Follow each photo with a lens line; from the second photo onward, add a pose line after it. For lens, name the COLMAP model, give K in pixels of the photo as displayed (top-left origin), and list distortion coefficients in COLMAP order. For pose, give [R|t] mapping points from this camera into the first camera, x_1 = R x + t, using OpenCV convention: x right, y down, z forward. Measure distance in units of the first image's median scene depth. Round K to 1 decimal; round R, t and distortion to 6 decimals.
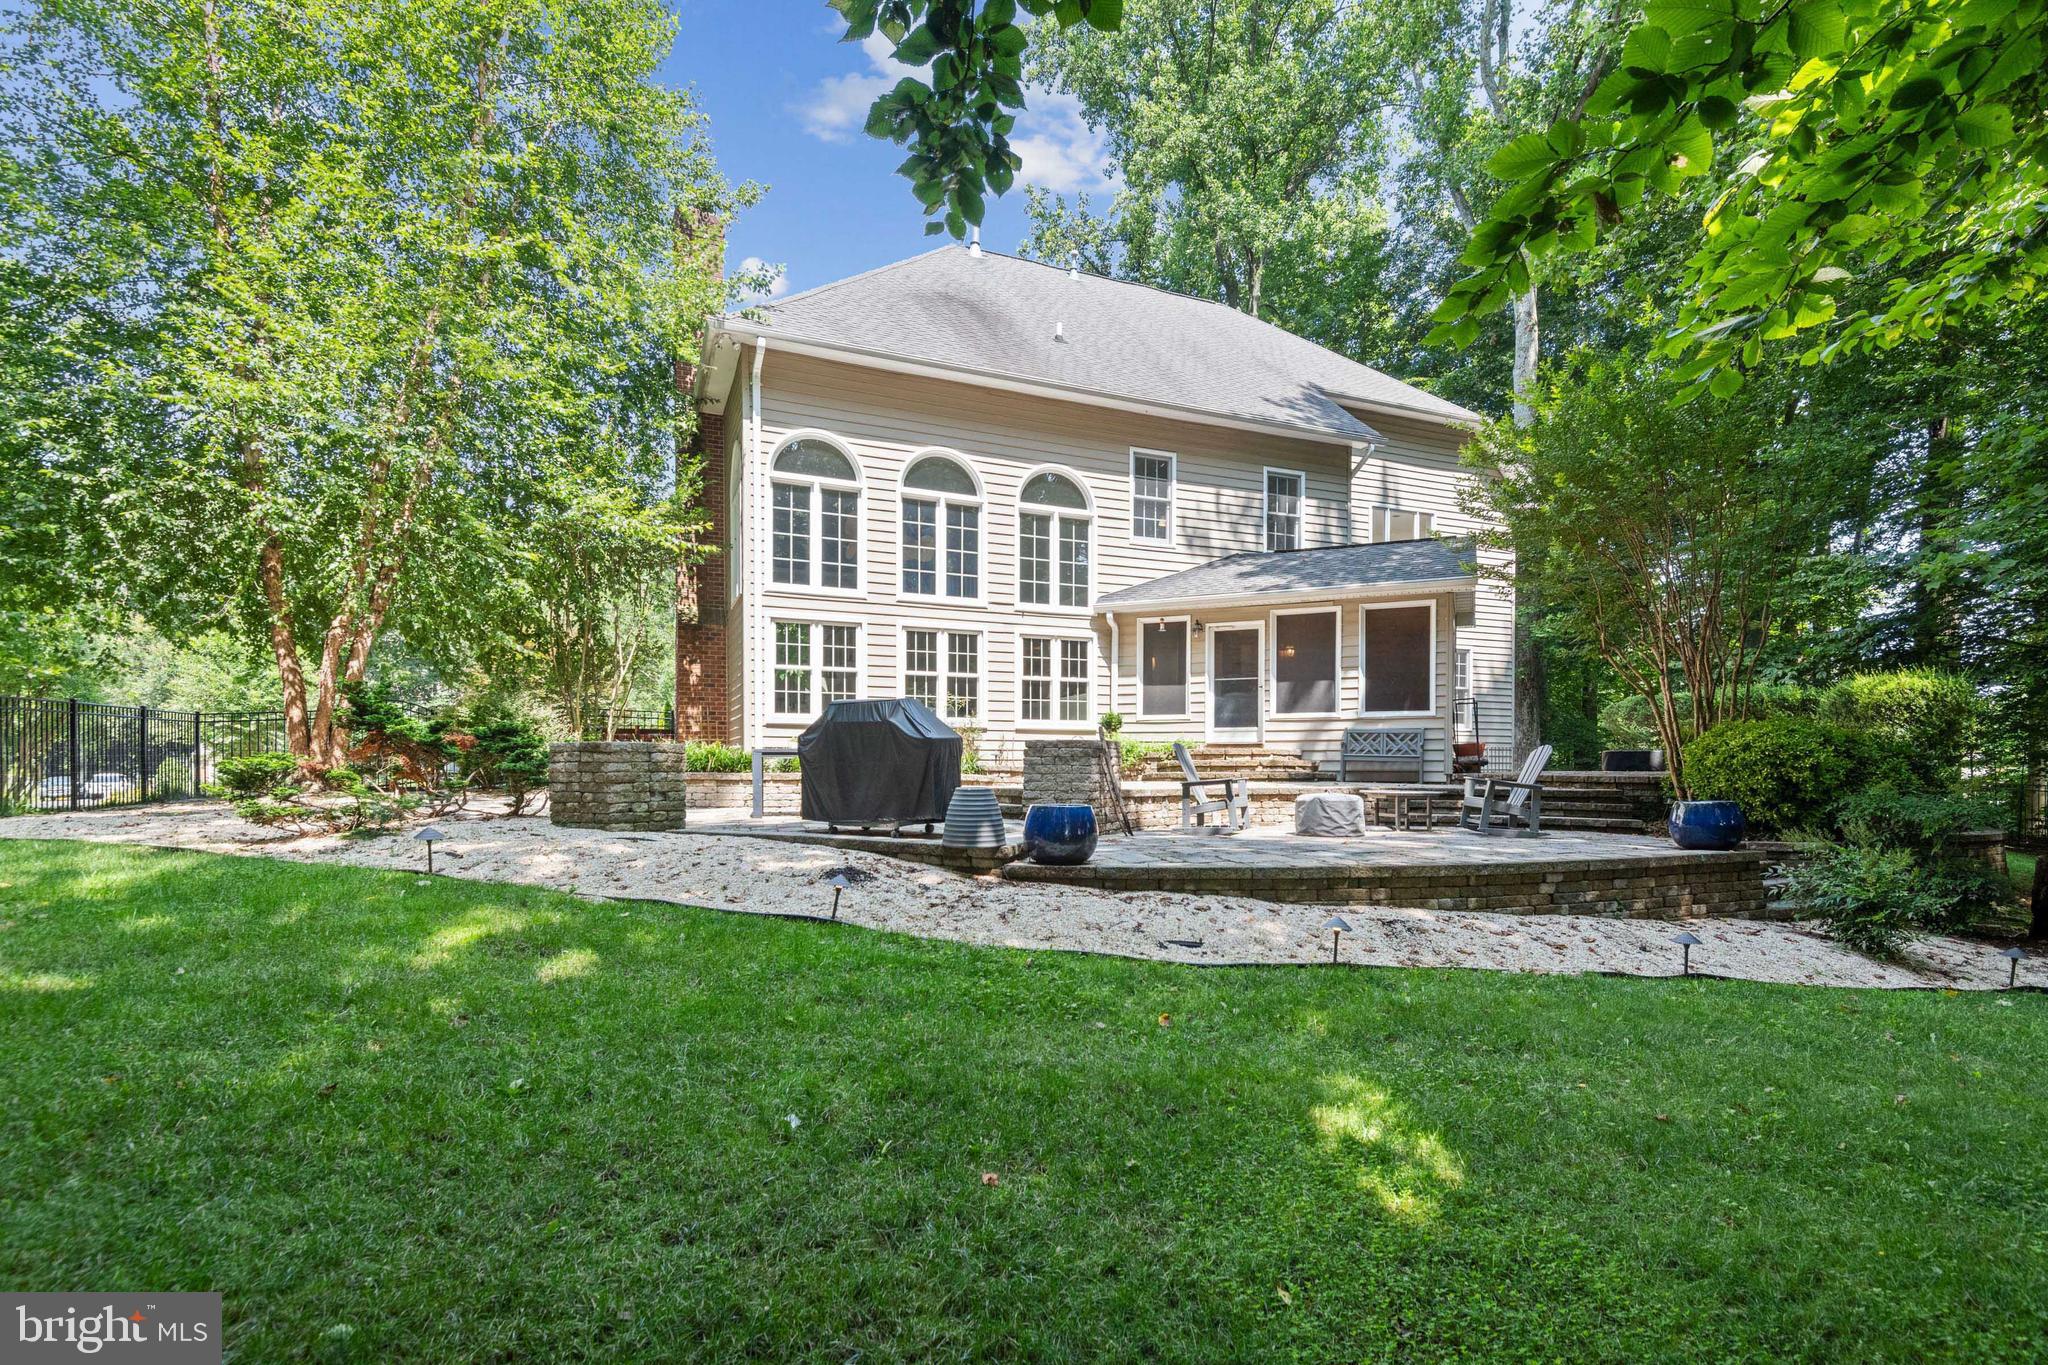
lens RADIAL K [[937.1, 0, 1024.3], [0, 937.1, 773.1], [0, 0, 1]] dist [0.001657, 0.000057]
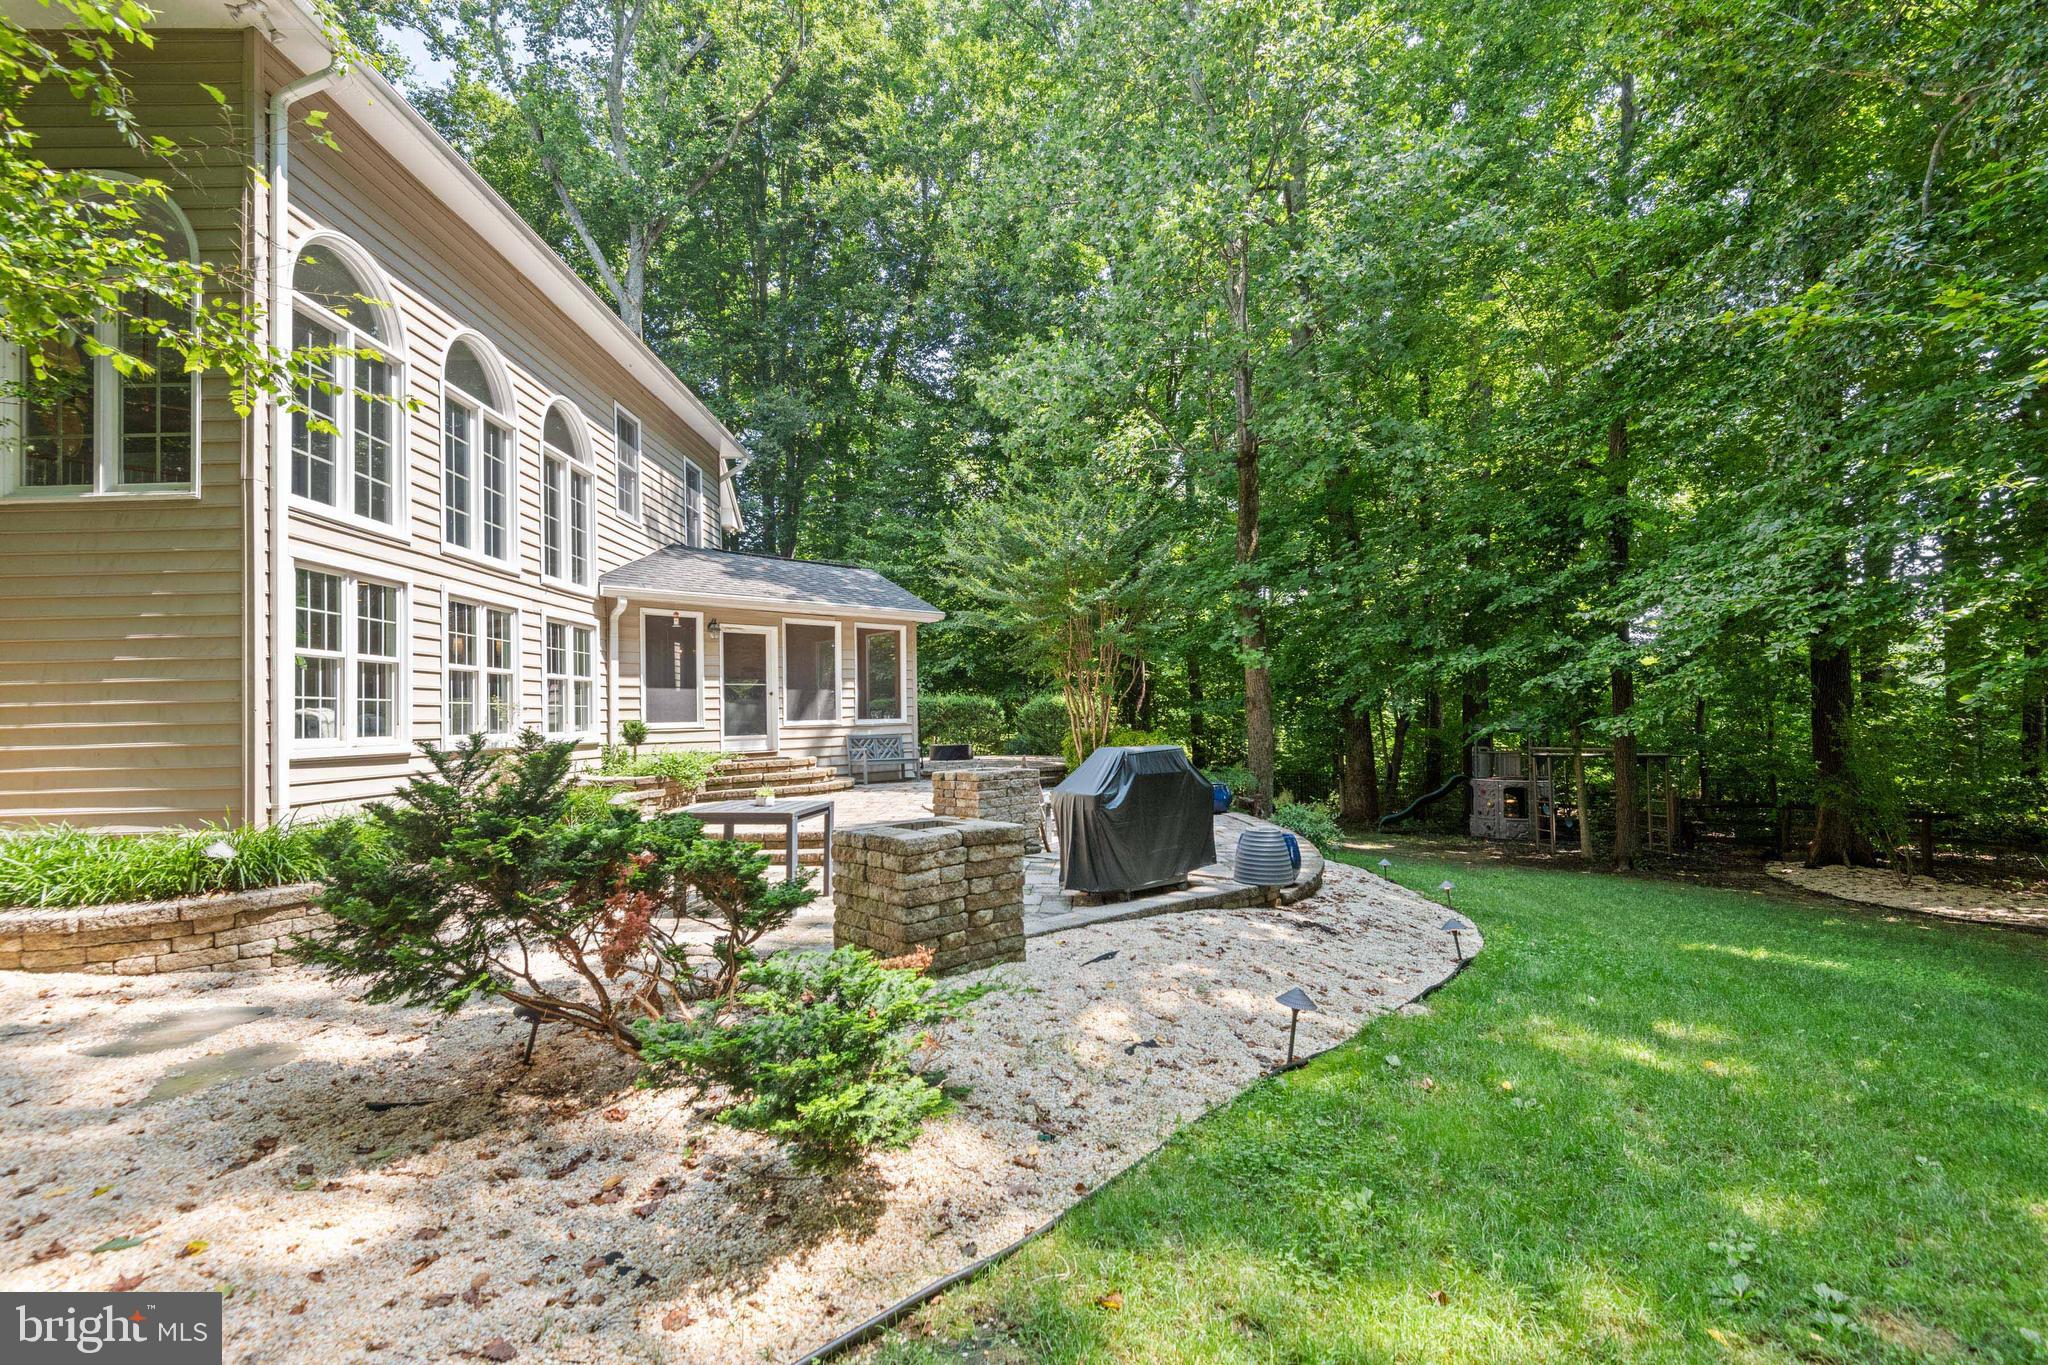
lens RADIAL K [[944.1, 0, 1024.0], [0, 944.1, 682.5], [0, 0, 1]] dist [-0.000164, -0.000135]
pose [[0.358217, 0.022267, 0.933373, -0.576707], [0.032363, 0.998819, -0.036249, -0.059538], [-0.933077, 0.043192, 0.357073, 0.401333]]
